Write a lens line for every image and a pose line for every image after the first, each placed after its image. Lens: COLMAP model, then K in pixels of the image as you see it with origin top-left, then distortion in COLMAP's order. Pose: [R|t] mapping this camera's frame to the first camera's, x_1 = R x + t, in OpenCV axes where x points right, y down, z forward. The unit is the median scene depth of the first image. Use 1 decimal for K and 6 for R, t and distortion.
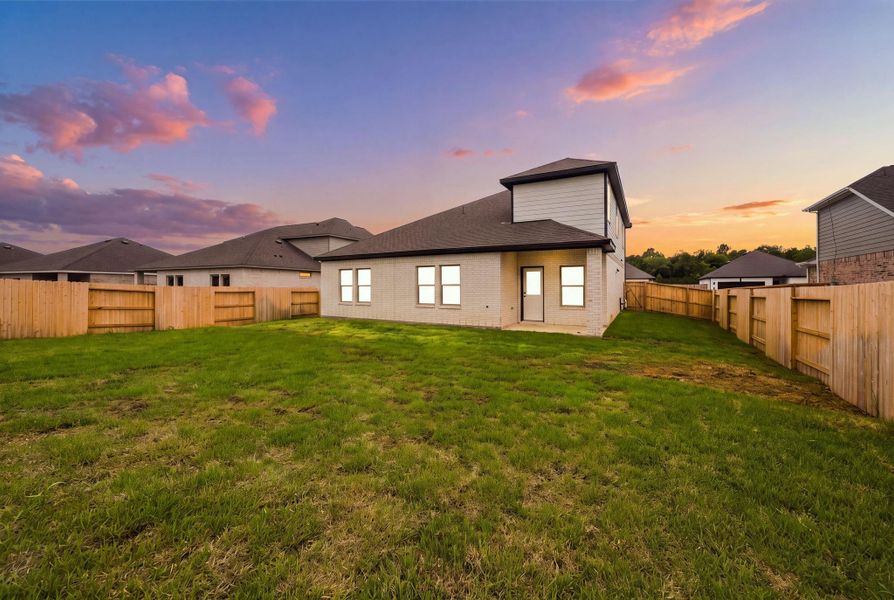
lens RADIAL K [[379.7, 0, 448.4], [0, 379.7, 287.8], [0, 0, 1]] dist [0.001252, -0.000074]
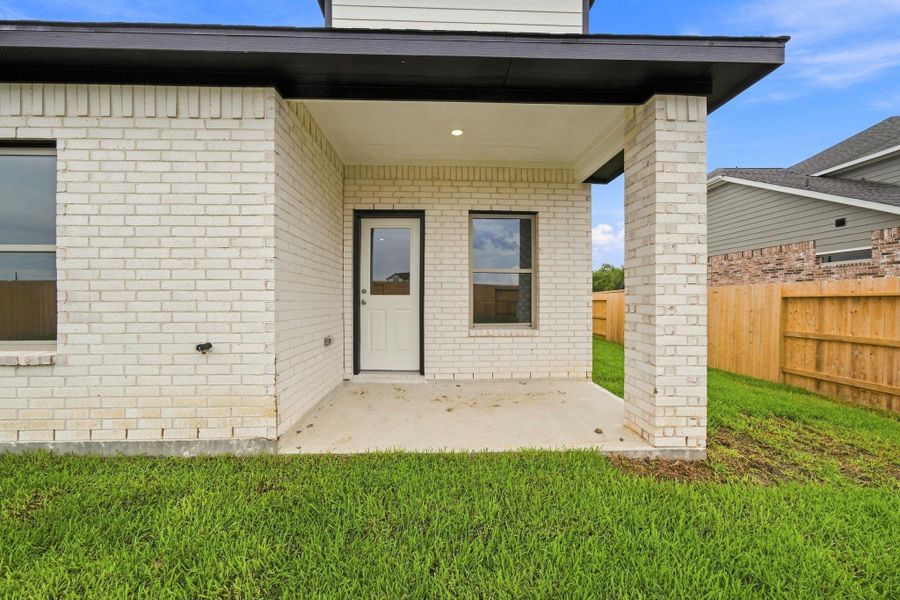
lens RADIAL K [[371.3, 0, 445.4], [0, 371.3, 302.7], [0, 0, 1]] dist [0.002503, 0.000670]
pose [[0.875516, -0.008360, 0.483116, 0.109330], [0.006388, 0.999963, 0.005728, 0.023741], [-0.483146, -0.001928, 0.875538, 0.707018]]
